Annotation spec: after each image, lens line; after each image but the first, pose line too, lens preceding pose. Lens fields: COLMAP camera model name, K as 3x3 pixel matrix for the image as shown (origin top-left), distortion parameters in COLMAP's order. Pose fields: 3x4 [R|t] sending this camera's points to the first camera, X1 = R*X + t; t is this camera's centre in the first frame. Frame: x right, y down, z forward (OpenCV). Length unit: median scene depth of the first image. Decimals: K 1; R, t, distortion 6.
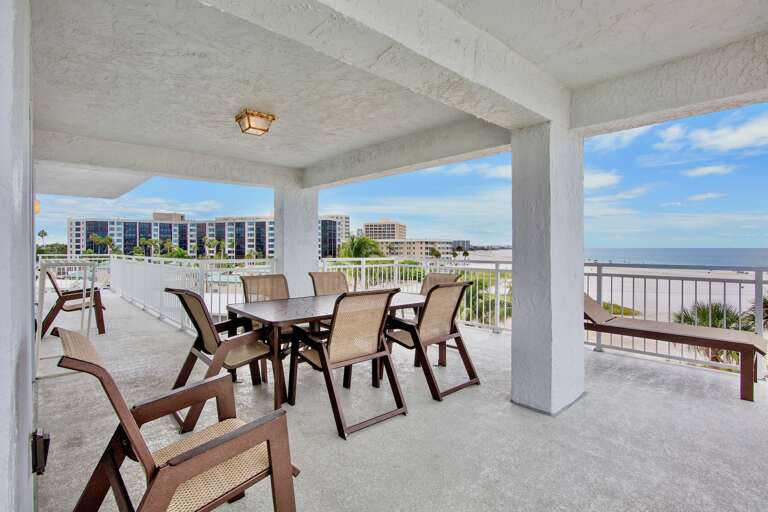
lens RADIAL K [[378.9, 0, 383.7], [0, 378.9, 250.9], [0, 0, 1]] dist [-0.028574, -0.000268]
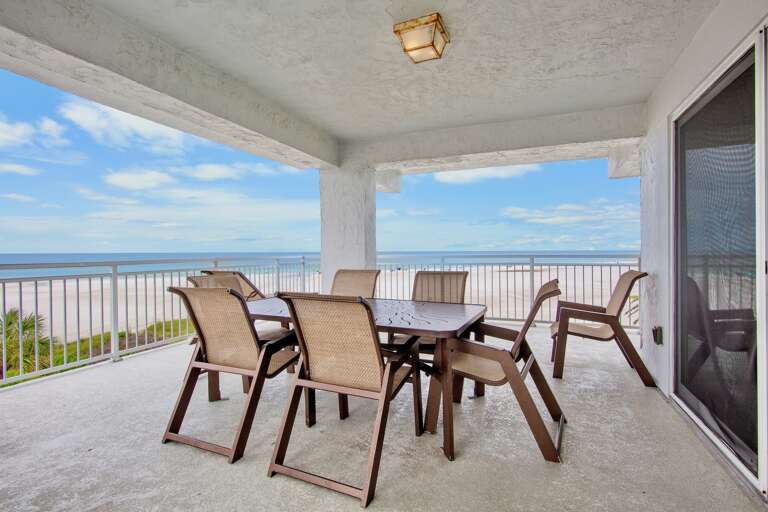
lens RADIAL K [[378.9, 0, 383.7], [0, 378.9, 250.9], [0, 0, 1]] dist [-0.028574, -0.000268]
pose [[-0.423178, 0.001485, 0.906046, -0.799719], [0.006308, 0.999979, 0.001307, 0.012695], [-0.906025, 0.006268, -0.423178, 1.200858]]
